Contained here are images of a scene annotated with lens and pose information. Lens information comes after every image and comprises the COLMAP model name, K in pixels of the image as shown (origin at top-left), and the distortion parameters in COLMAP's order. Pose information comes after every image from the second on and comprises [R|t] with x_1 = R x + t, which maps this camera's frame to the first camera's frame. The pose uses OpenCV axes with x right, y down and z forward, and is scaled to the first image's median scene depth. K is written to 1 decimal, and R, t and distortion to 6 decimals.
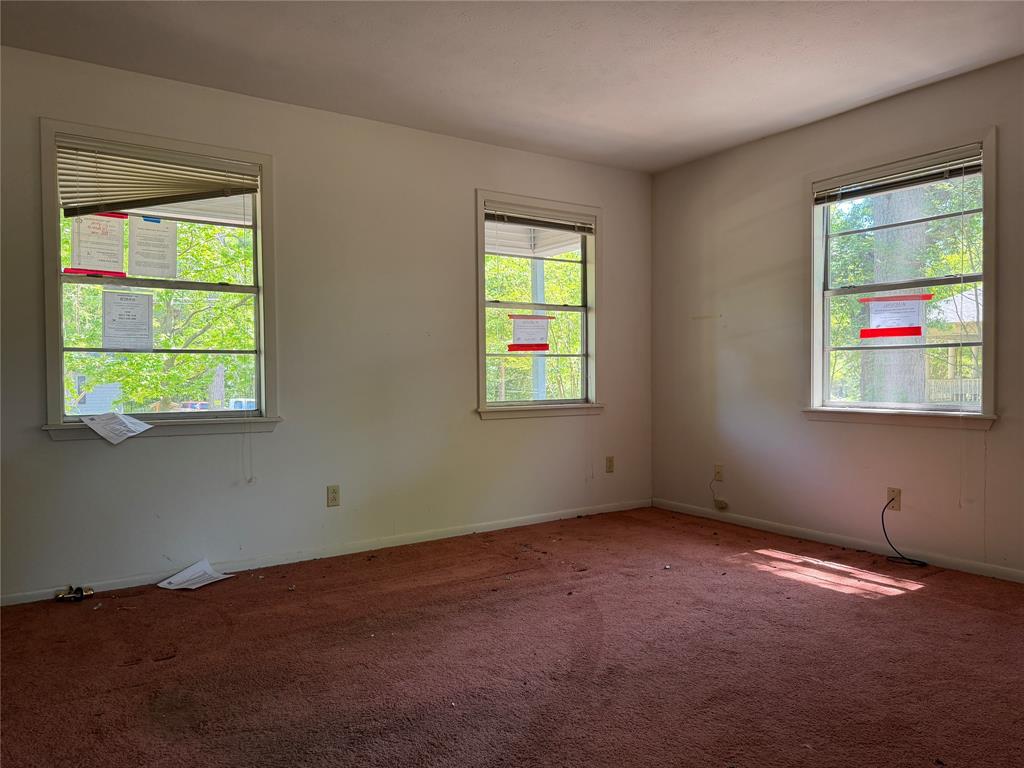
lens RADIAL K [[715.3, 0, 512.0], [0, 715.3, 384.0], [0, 0, 1]] dist [0.067161, -0.097134]
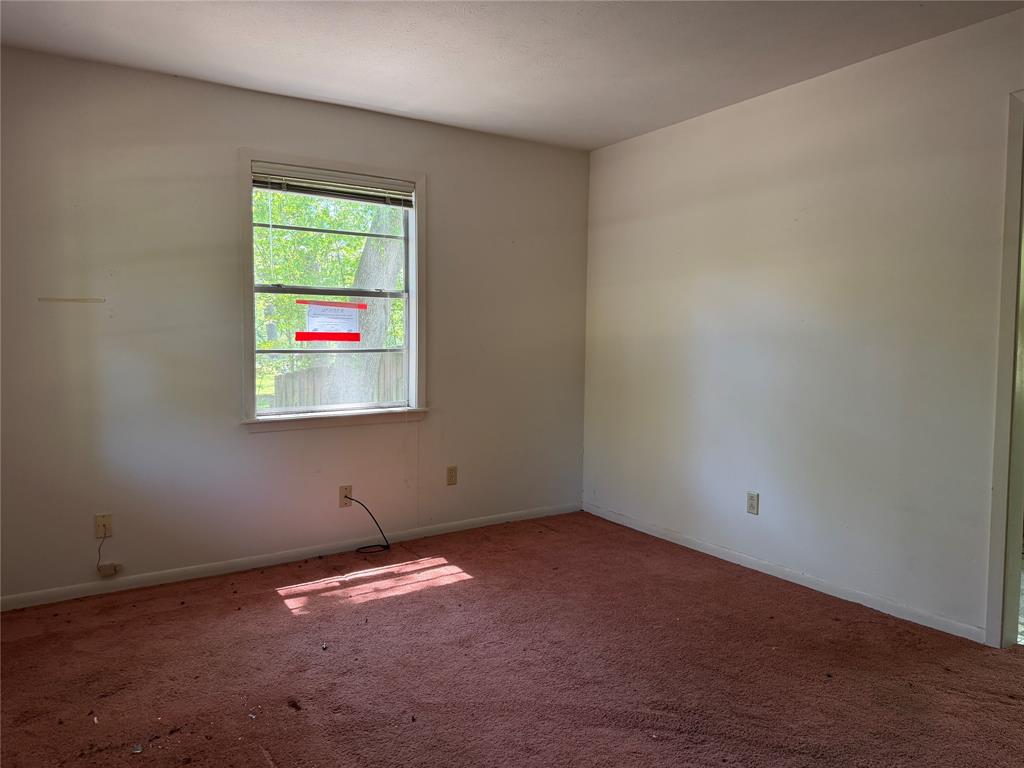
lens RADIAL K [[722.0, 0, 516.2], [0, 722.0, 376.2], [0, 0, 1]] dist [0.006196, -0.000067]
pose [[-0.003799, -0.049599, 0.998762, -0.513579], [0.016960, 0.998622, 0.049657, -0.063094], [-0.999849, 0.017127, -0.002952, 0.756510]]
